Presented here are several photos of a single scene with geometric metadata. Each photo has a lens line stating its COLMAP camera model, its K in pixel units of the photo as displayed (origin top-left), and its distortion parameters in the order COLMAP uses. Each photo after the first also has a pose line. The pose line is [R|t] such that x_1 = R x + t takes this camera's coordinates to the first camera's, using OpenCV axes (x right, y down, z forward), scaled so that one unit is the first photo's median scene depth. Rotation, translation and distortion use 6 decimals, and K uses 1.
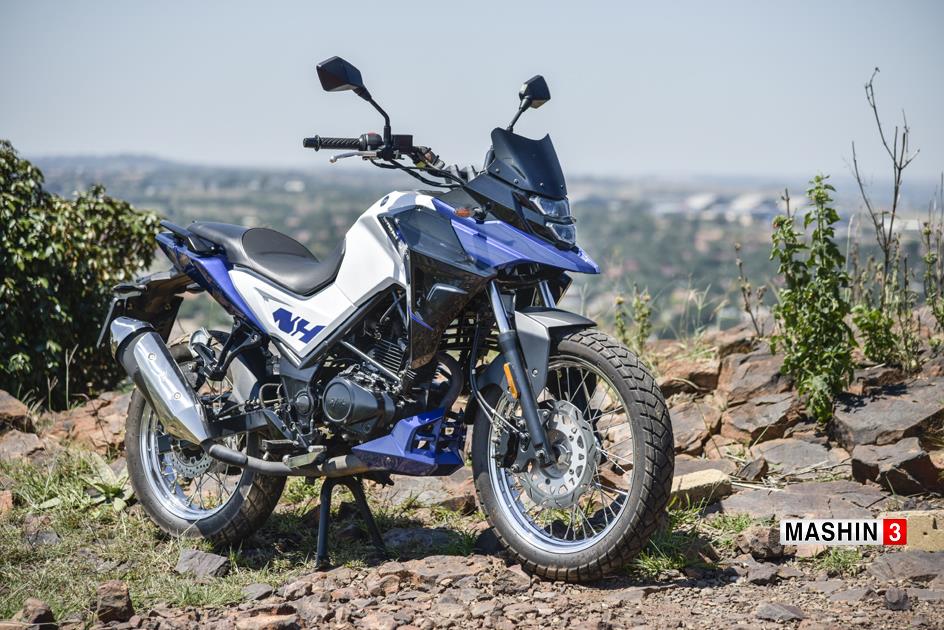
lens RADIAL K [[3284.8, 0, 472.0], [0, 3284.8, 315.0], [0, 0, 1]] dist [-0.192301, 0.401626]
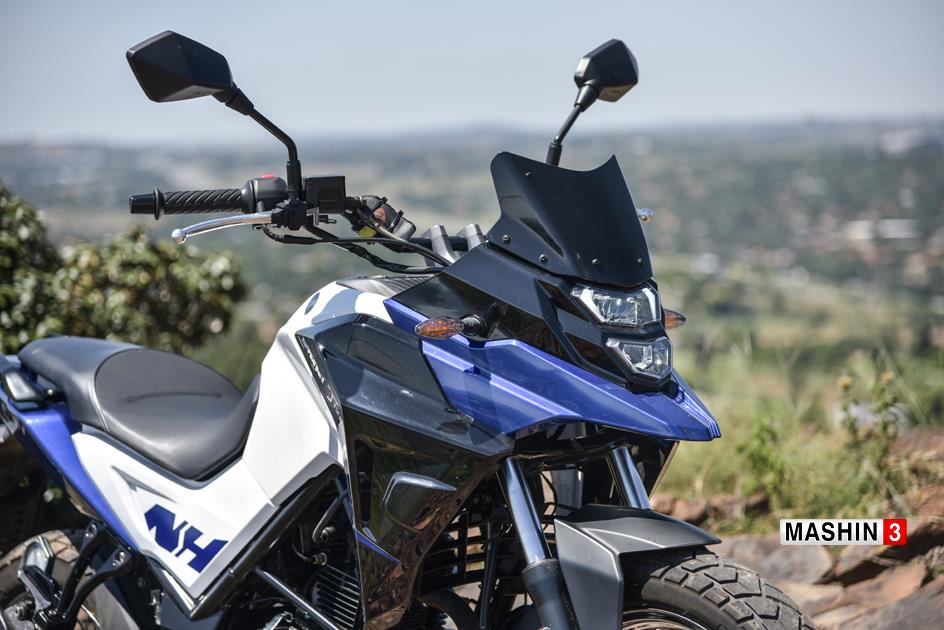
lens RADIAL K [[2922.1, 0, 472.0], [0, 2922.1, 315.0], [0, 0, 1]] dist [-0.047278, 0.408127]
pose [[0.990486, -0.056394, -0.125530, 0.056963], [0.059033, 0.998104, 0.017403, -0.039928], [0.124311, -0.024647, 0.991937, 0.552761]]
